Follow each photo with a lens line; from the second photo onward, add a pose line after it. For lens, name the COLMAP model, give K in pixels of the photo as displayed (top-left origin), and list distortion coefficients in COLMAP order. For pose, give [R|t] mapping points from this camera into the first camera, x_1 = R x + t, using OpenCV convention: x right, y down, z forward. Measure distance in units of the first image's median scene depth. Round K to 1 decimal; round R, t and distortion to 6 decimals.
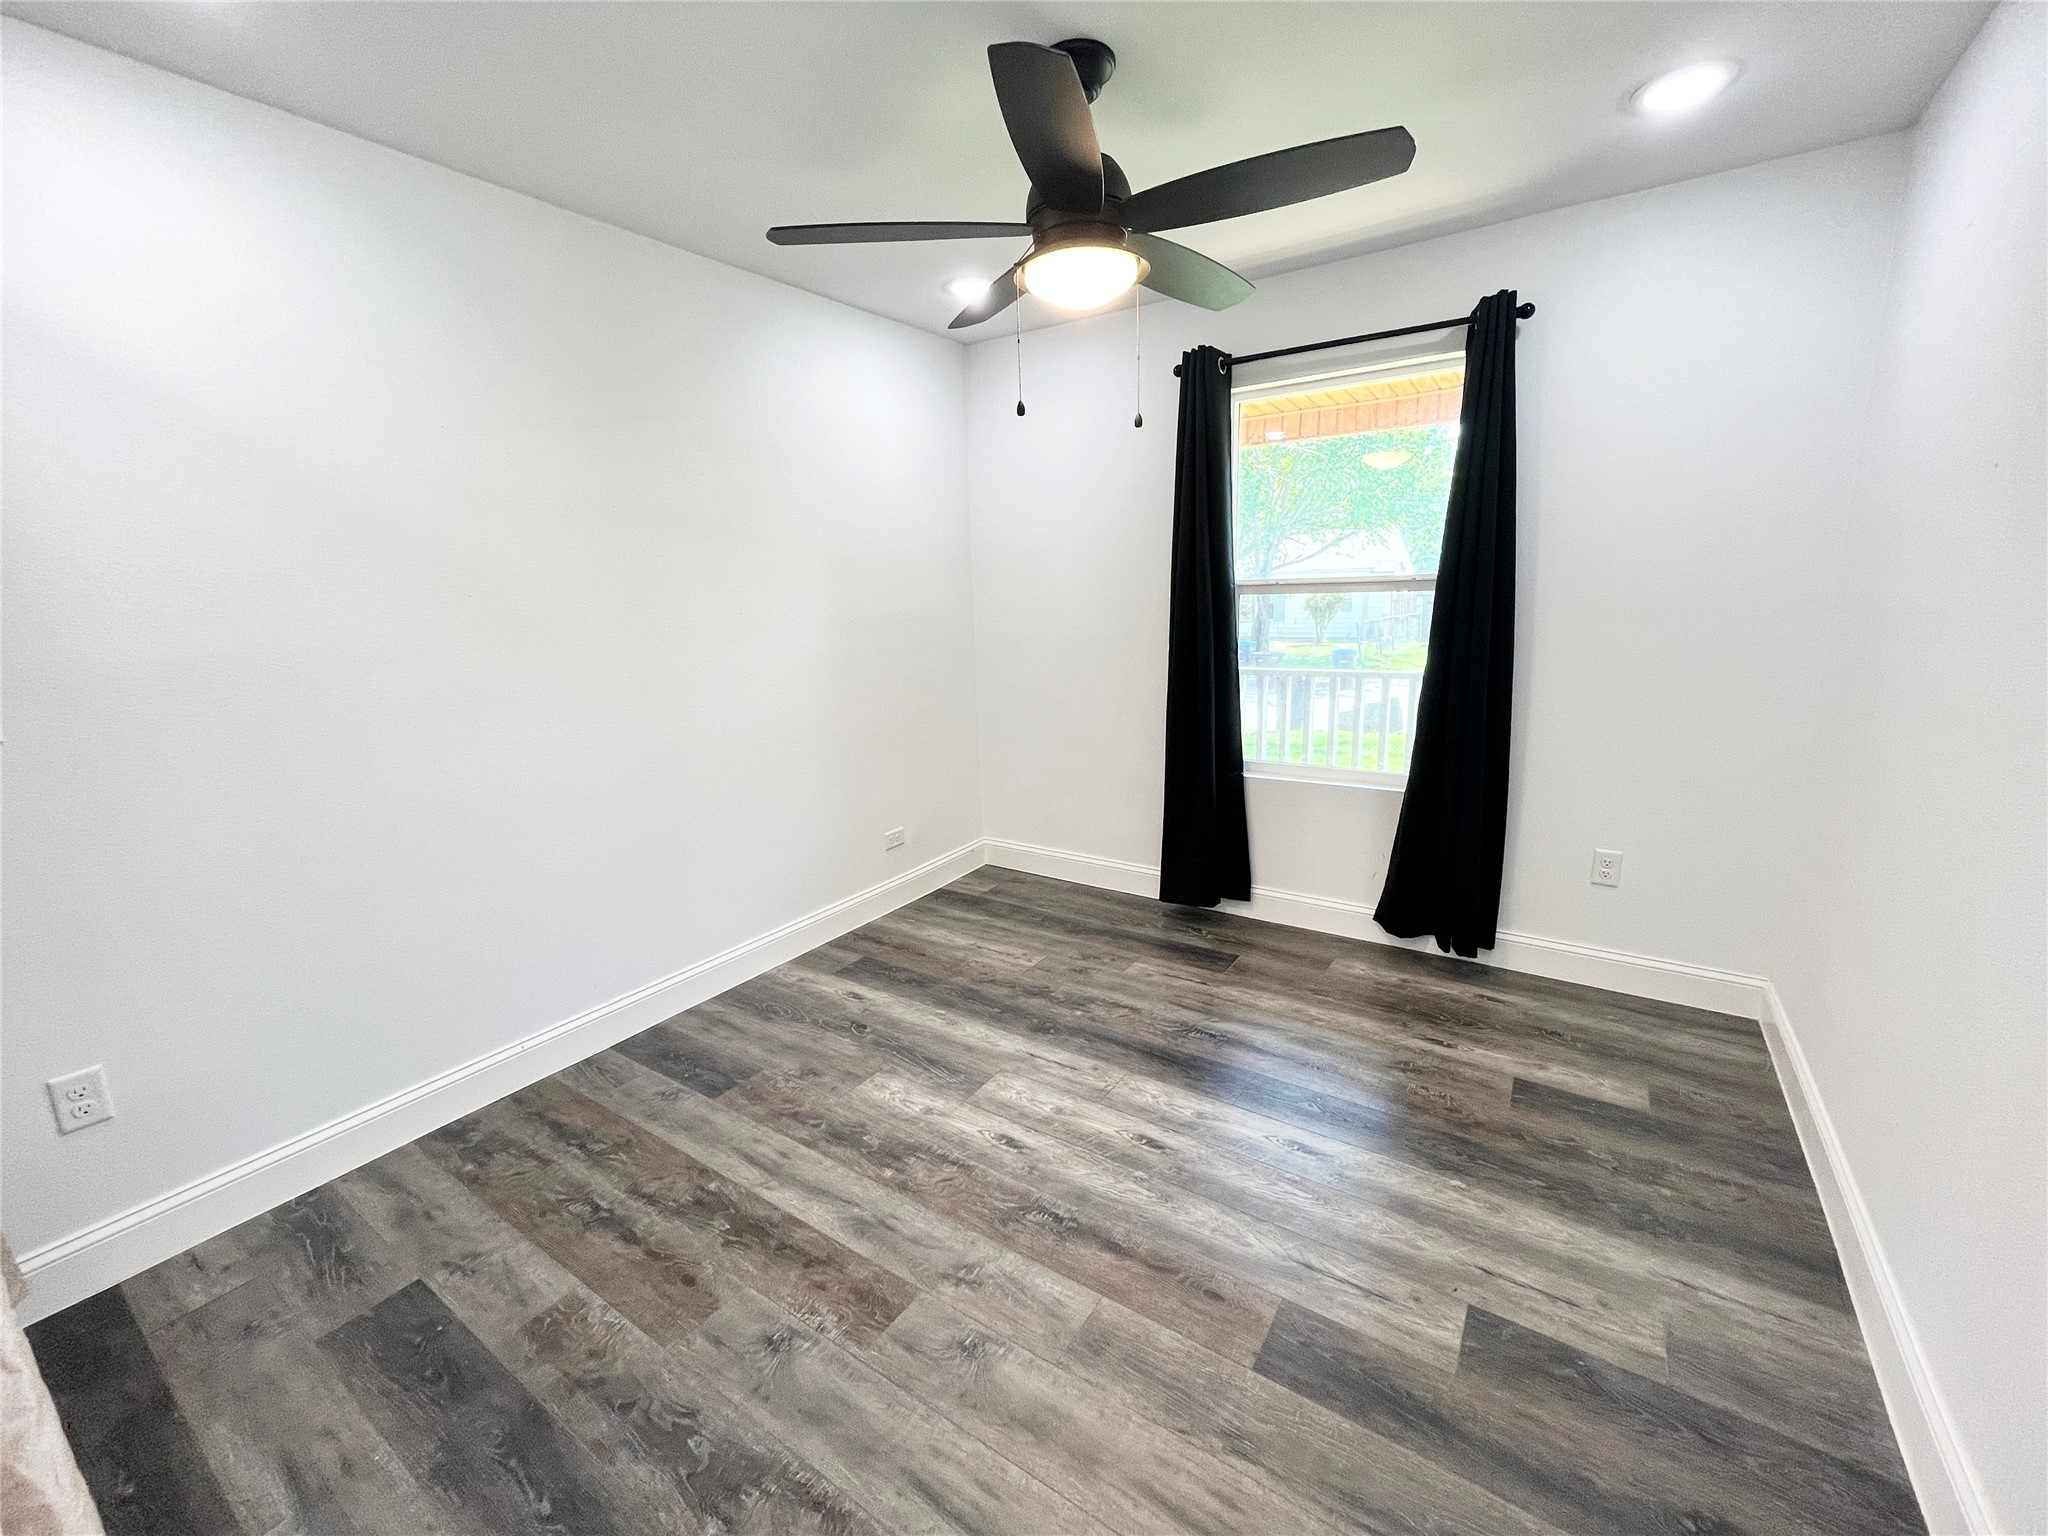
lens RADIAL K [[829.5, 0, 1024.0], [0, 829.5, 768.0], [0, 0, 1]] dist [0.000437, 0.000110]
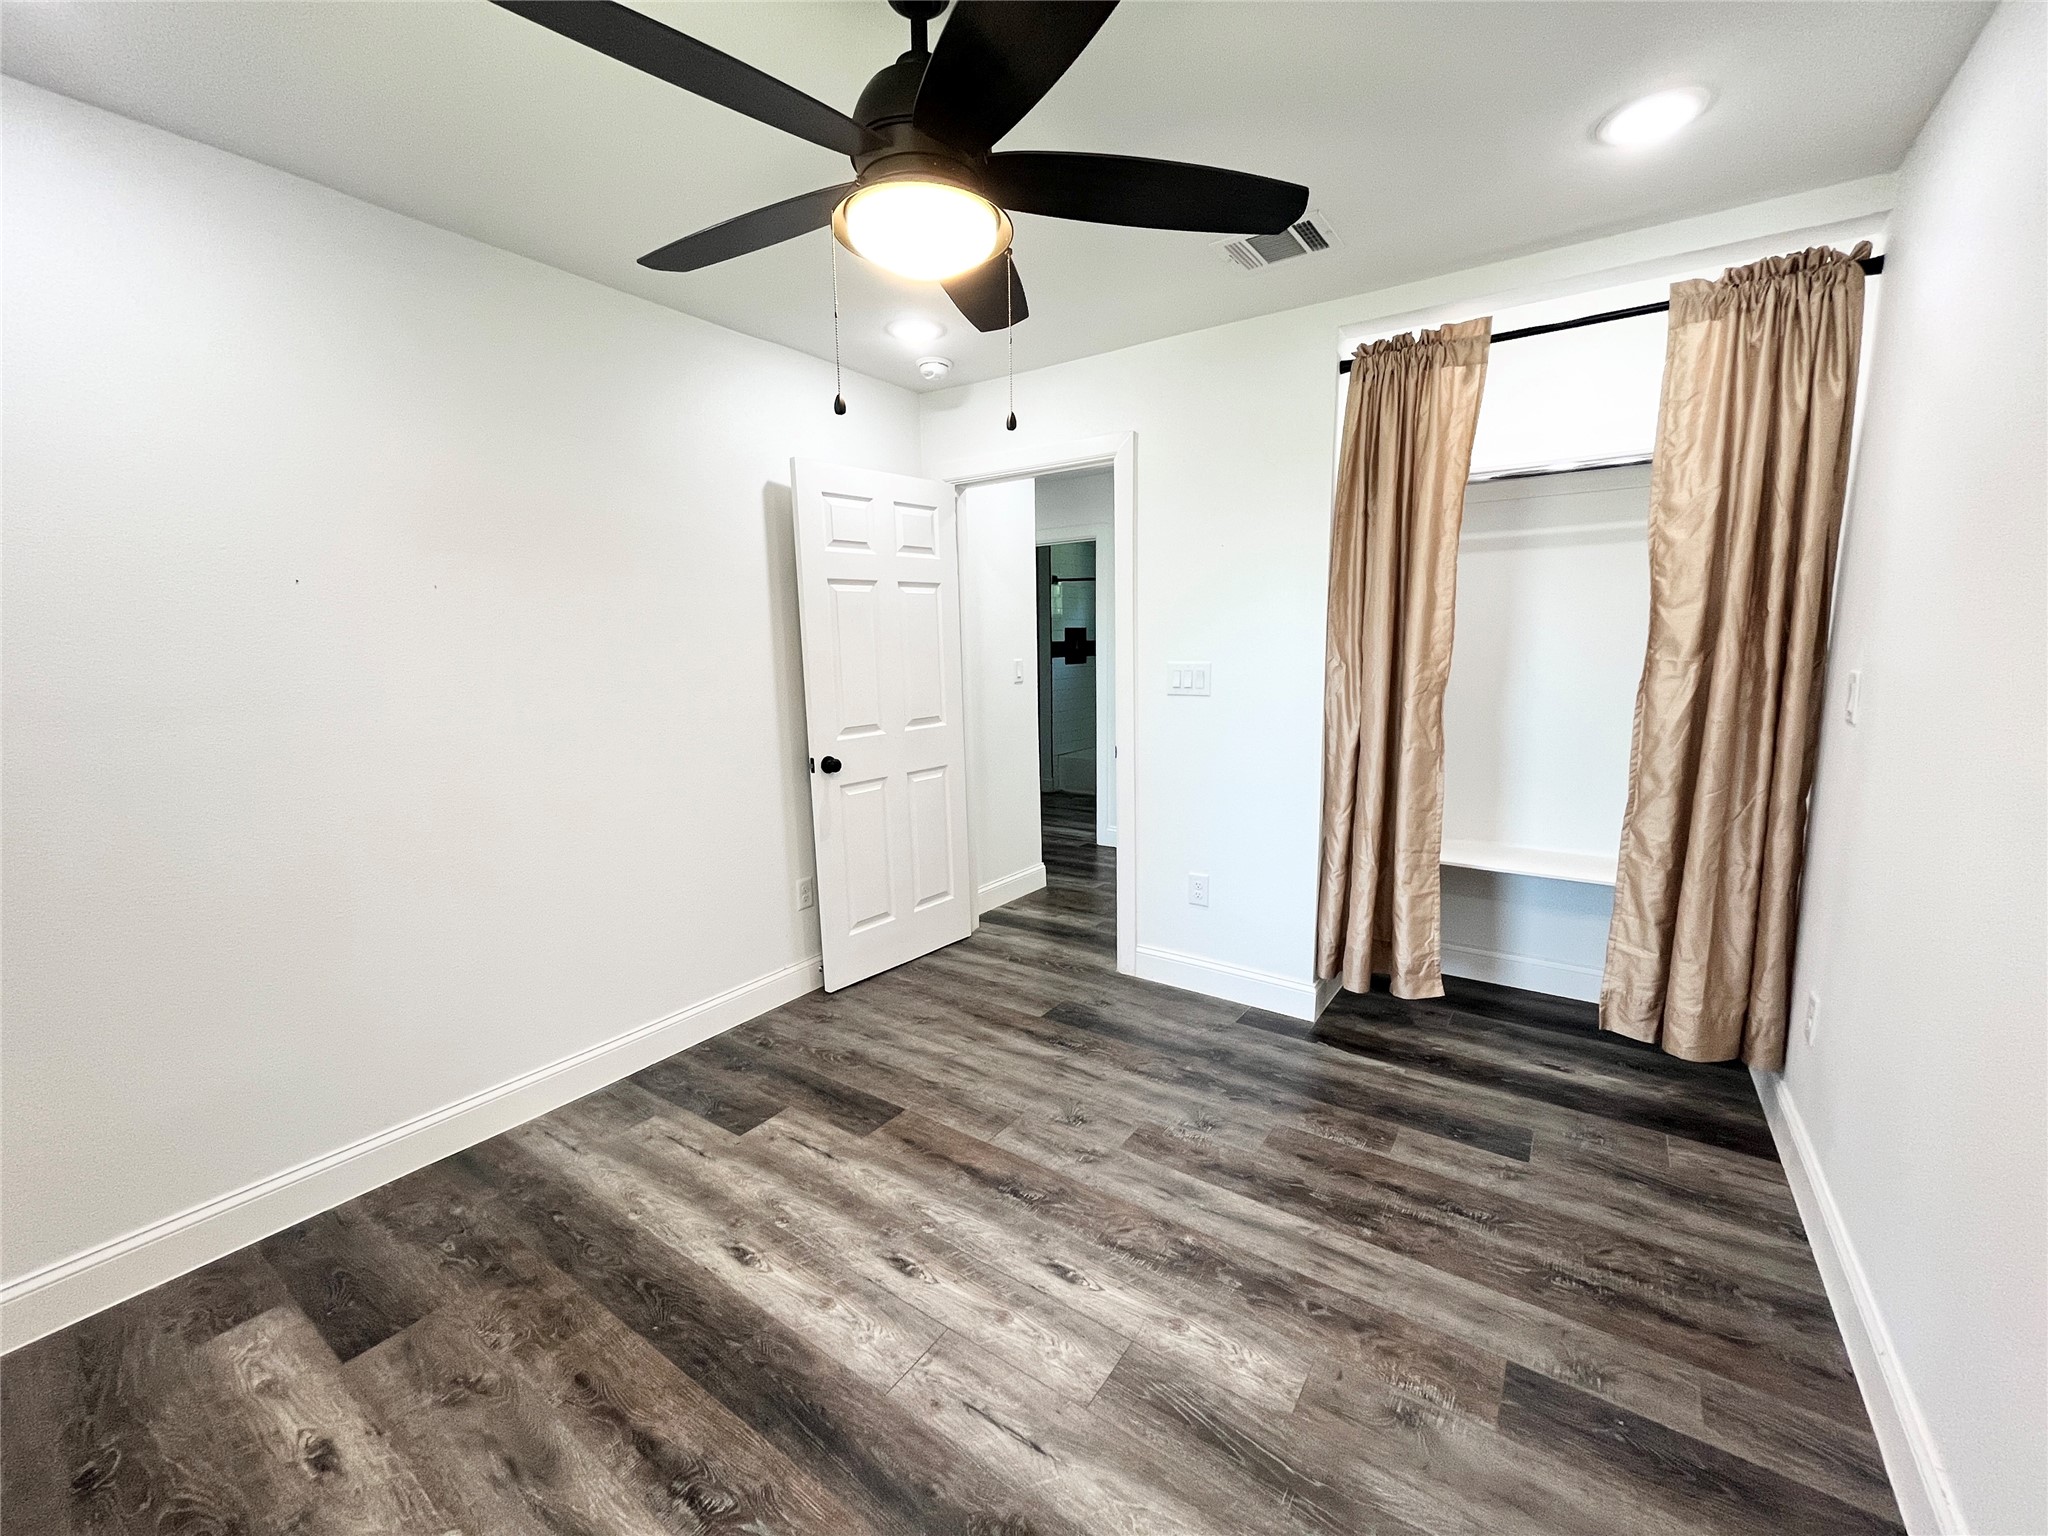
lens RADIAL K [[829.5, 0, 1024.0], [0, 829.5, 768.0], [0, 0, 1]] dist [0.000437, 0.000110]
pose [[-0.998950, 0.043040, 0.015692, -0.013284], [0.045808, 0.934633, 0.352651, -0.370554], [0.000511, 0.353000, -0.935623, 1.743518]]
